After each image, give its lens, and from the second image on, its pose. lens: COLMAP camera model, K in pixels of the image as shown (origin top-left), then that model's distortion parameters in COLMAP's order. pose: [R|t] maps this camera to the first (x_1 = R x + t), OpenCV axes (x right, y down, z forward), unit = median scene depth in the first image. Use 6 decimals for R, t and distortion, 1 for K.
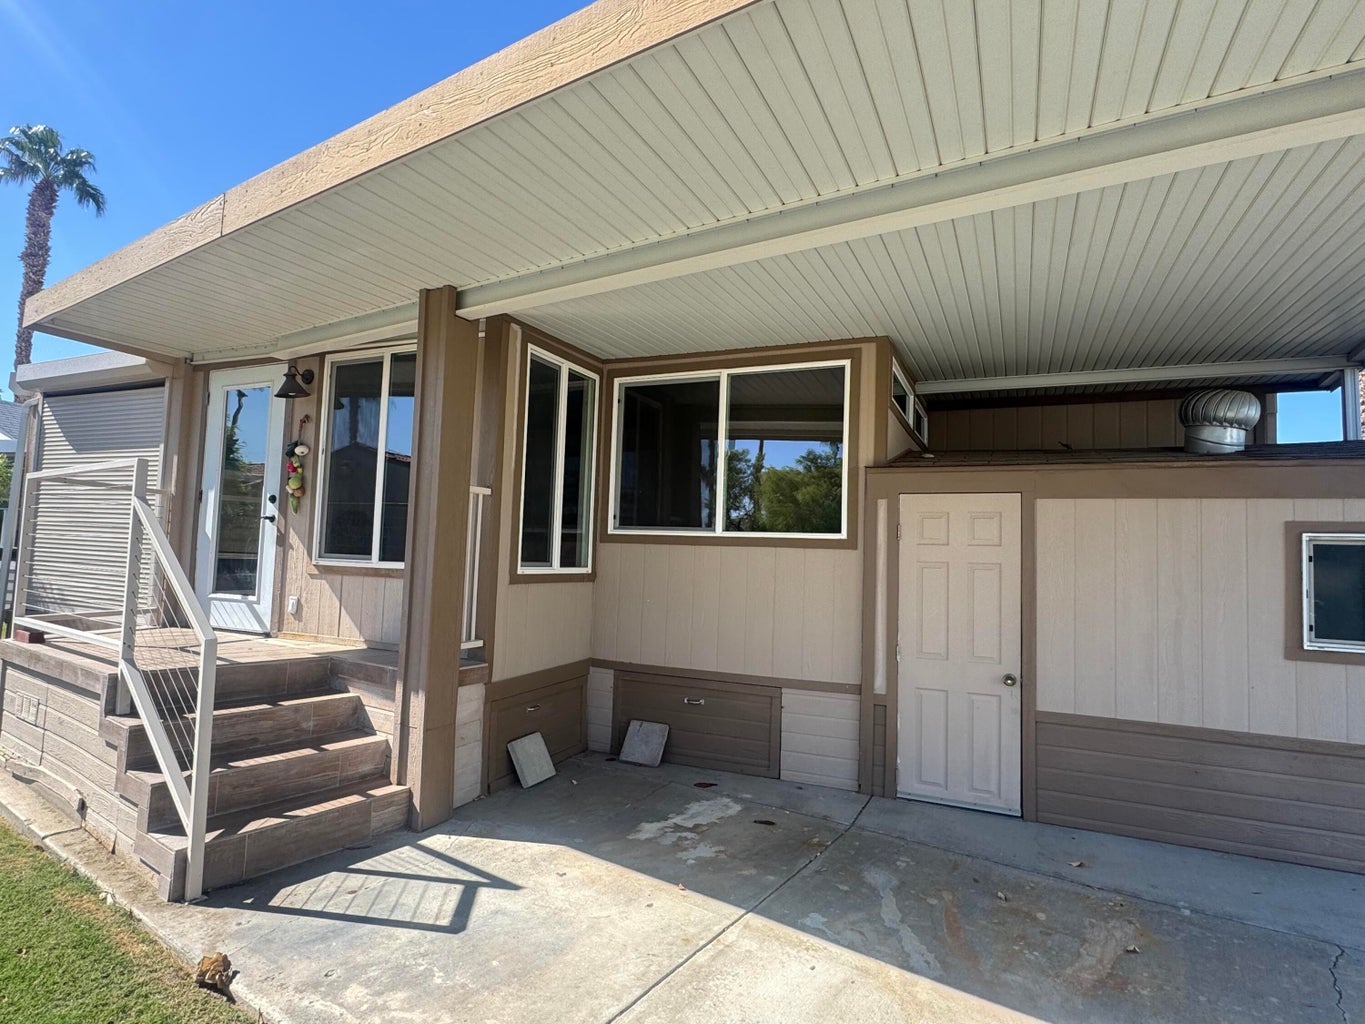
lens RADIAL K [[725.7, 0, 682.5], [0, 725.7, 512.0], [0, 0, 1]] dist [0.003286, 0.000236]
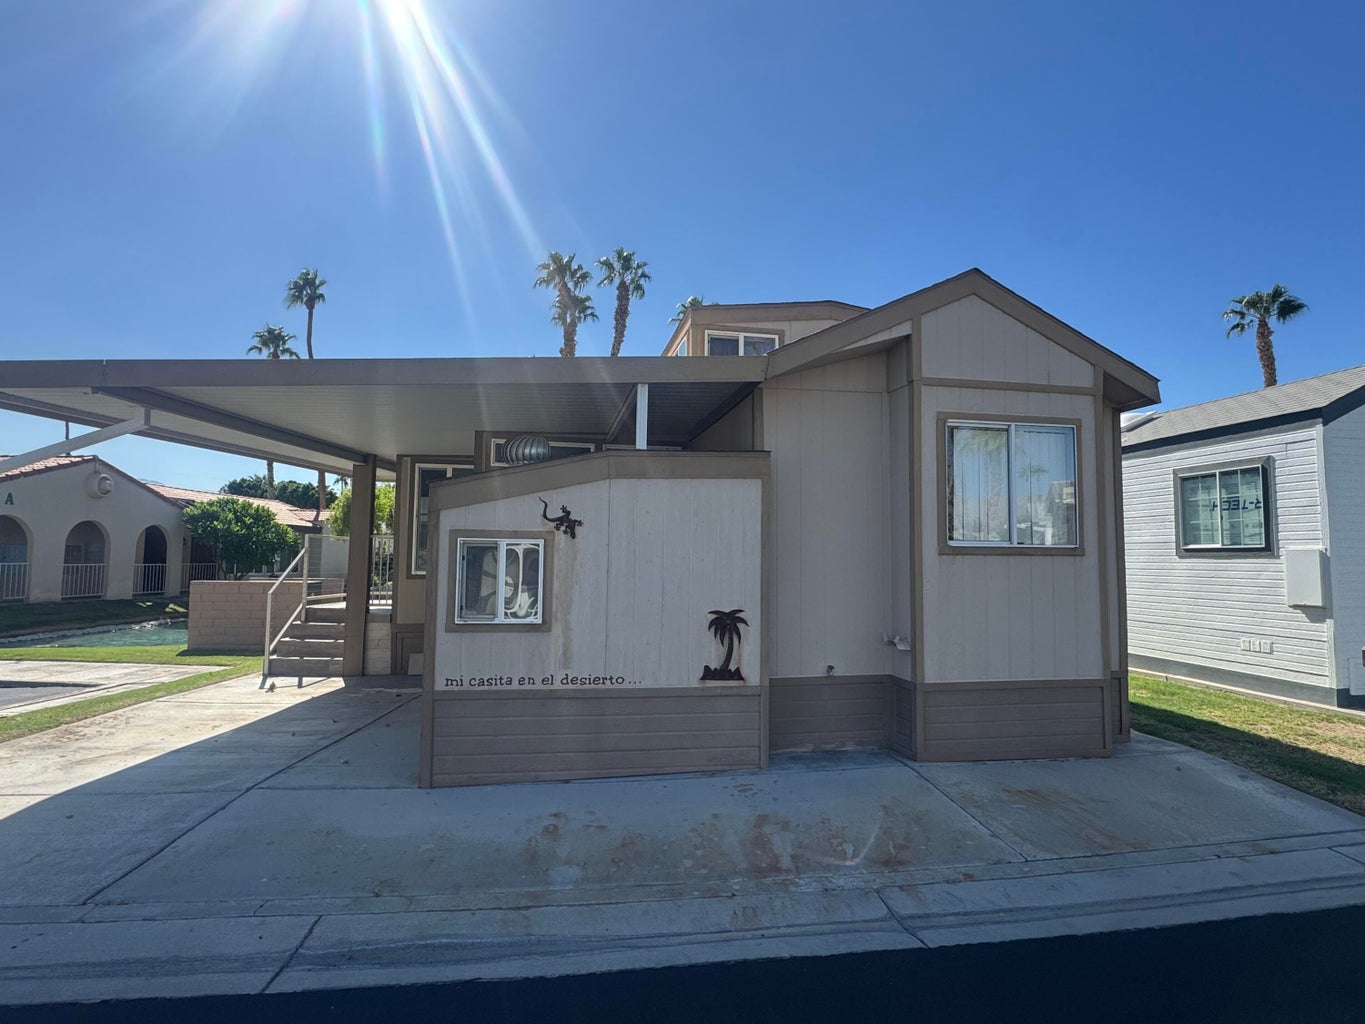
lens RADIAL K [[725.7, 0, 682.5], [0, 725.7, 512.0], [0, 0, 1]] dist [0.003286, 0.000236]
pose [[0.587407, -0.078380, -0.805487, 2.278730], [0.059102, 0.996796, -0.053895, 0.075438], [0.807130, -0.015947, 0.590158, 0.453560]]
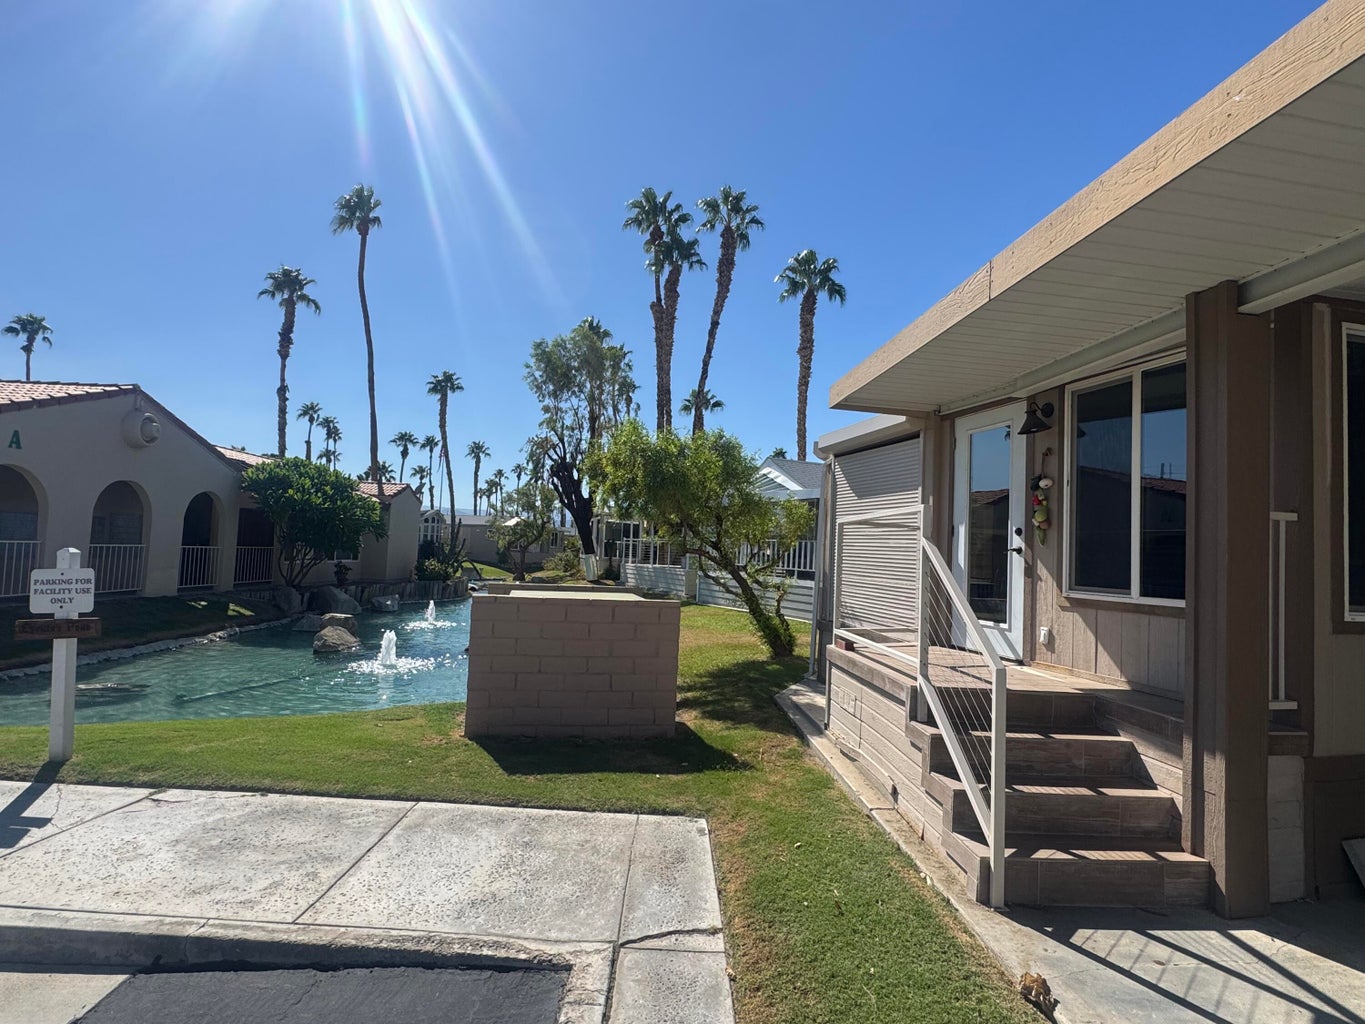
lens RADIAL K [[725.7, 0, 682.5], [0, 725.7, 512.0], [0, 0, 1]] dist [0.003286, 0.000236]
pose [[0.629642, -0.050226, -0.775260, -0.075073], [0.029111, 0.998732, -0.041061, -0.022751], [0.776340, 0.003285, 0.630306, -0.043805]]
